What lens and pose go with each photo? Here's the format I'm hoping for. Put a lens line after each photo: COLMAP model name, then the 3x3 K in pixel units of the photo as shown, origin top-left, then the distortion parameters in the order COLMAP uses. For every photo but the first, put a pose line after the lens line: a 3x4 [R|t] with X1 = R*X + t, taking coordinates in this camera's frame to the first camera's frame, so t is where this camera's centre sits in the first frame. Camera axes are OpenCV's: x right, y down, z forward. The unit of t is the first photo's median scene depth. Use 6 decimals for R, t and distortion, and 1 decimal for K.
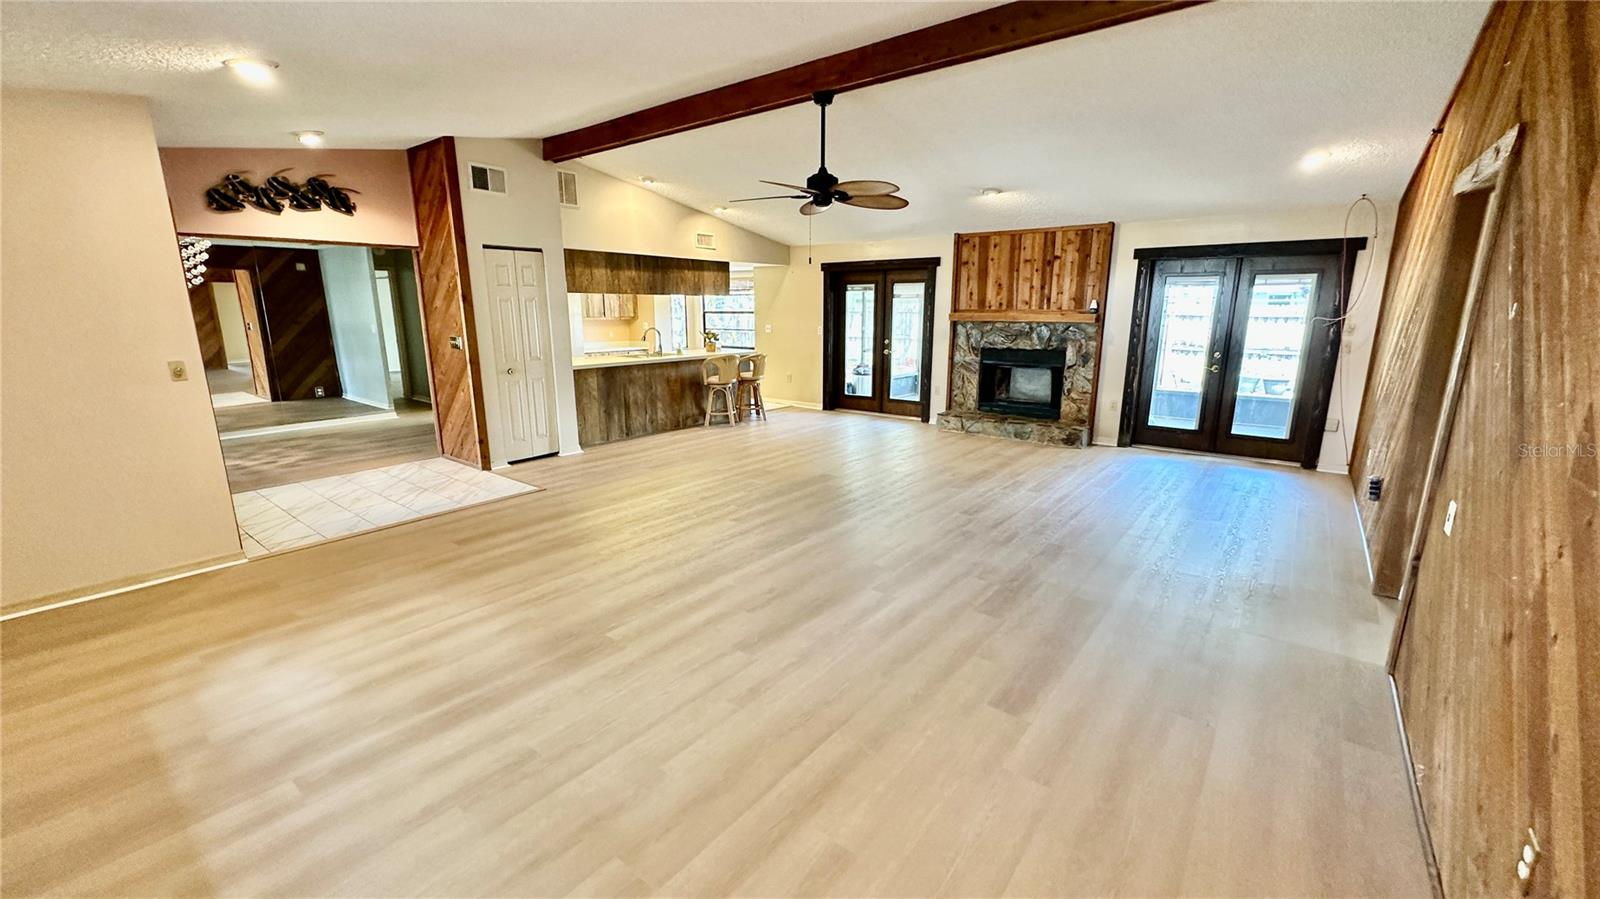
lens RADIAL K [[633.3, 0, 804.2], [0, 633.3, 452.4], [0, 0, 1]] dist [-0.001179, -0.000180]
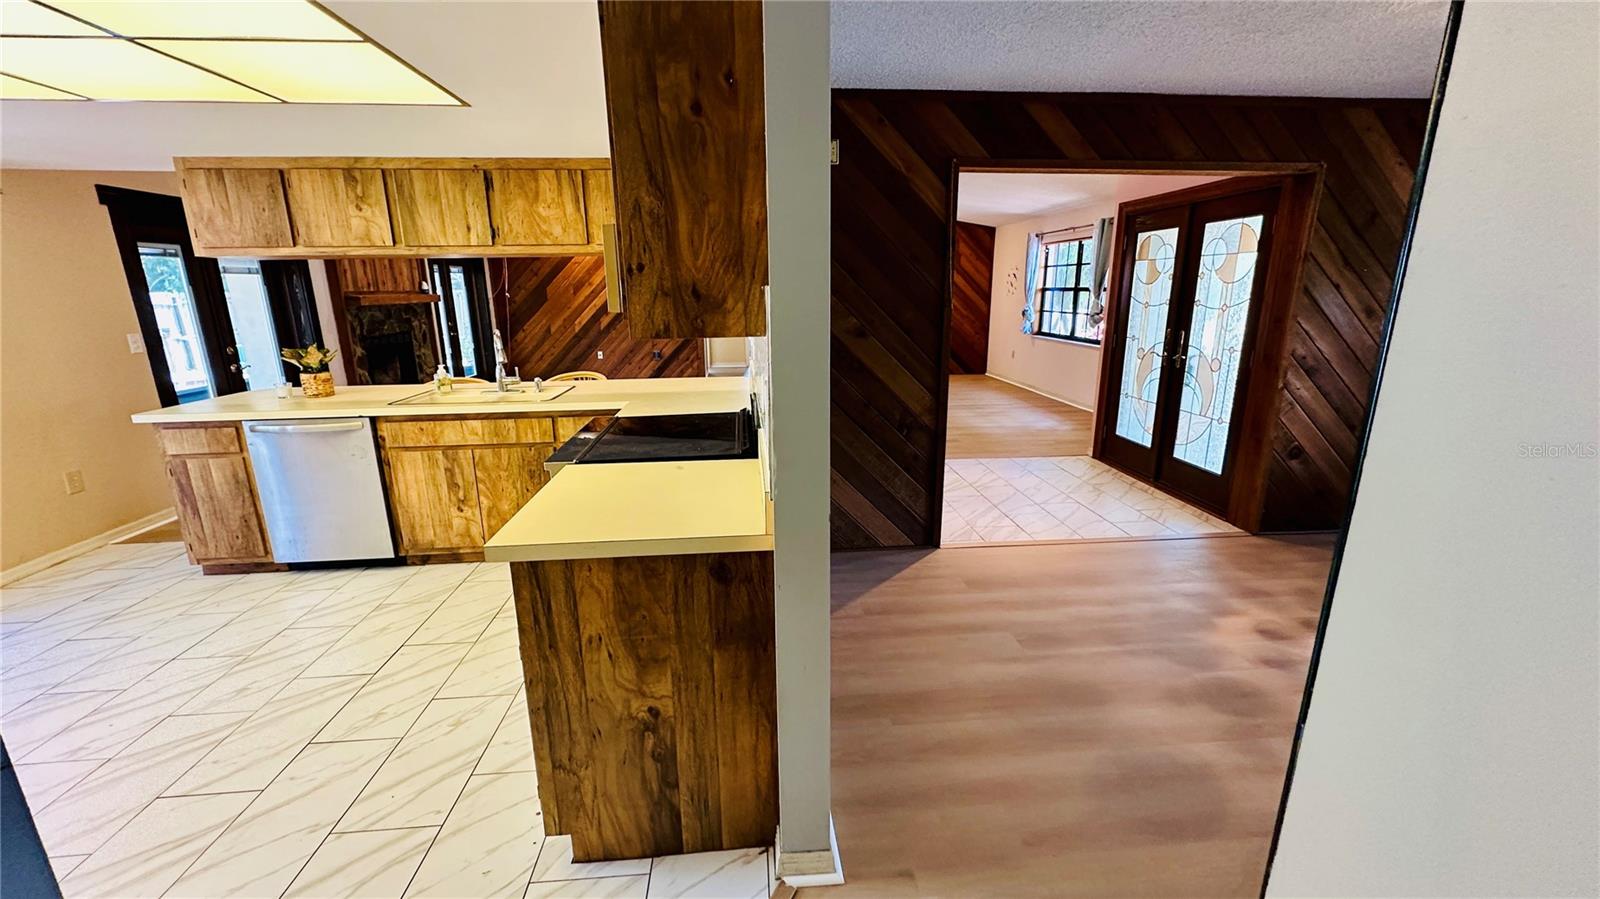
lens RADIAL K [[633.3, 0, 802.0], [0, 633.3, 448.8], [0, 0, 1]] dist [-0.001179, -0.000180]
pose [[-0.681012, -0.175602, 0.710905, -0.744672], [0.174092, 0.904160, 0.390110, -0.265820], [-0.711276, 0.389433, -0.585173, 1.173186]]
